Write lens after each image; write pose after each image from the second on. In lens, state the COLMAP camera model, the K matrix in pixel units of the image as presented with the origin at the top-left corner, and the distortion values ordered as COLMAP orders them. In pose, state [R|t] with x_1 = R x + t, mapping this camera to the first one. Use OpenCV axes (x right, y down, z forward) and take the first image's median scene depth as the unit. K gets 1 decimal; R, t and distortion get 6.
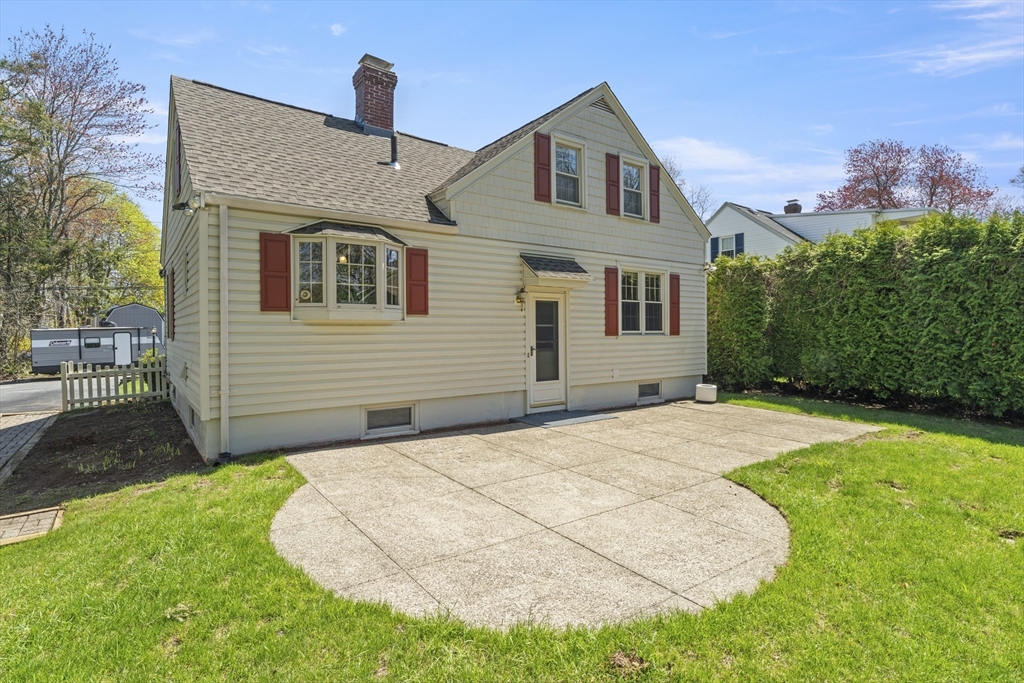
lens RADIAL K [[512.6, 0, 512.6], [0, 512.6, 333.6], [0, 0, 1]] dist [-0.002685, 0.000583]
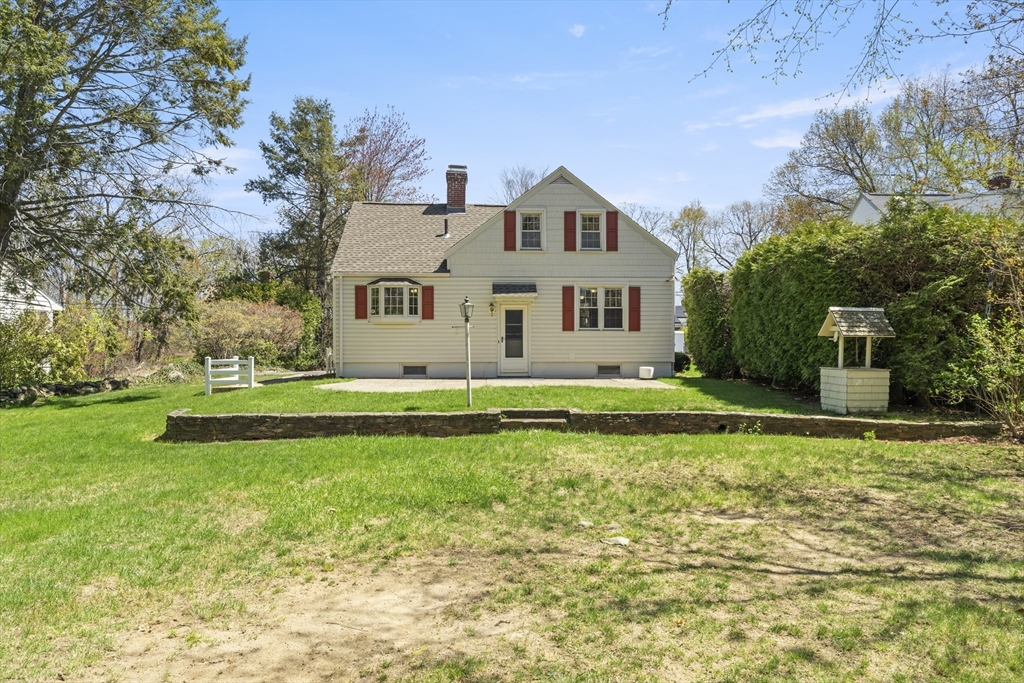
lens RADIAL K [[687.6, 0, 511.8], [0, 687.6, 347.7], [0, 0, 1]] dist [-0.000303, -0.005257]
pose [[0.830968, 0.000438, -0.556319, 1.270421], [-0.004784, 0.999968, -0.006358, 0.071689], [0.556299, 0.007945, 0.830944, -0.836754]]
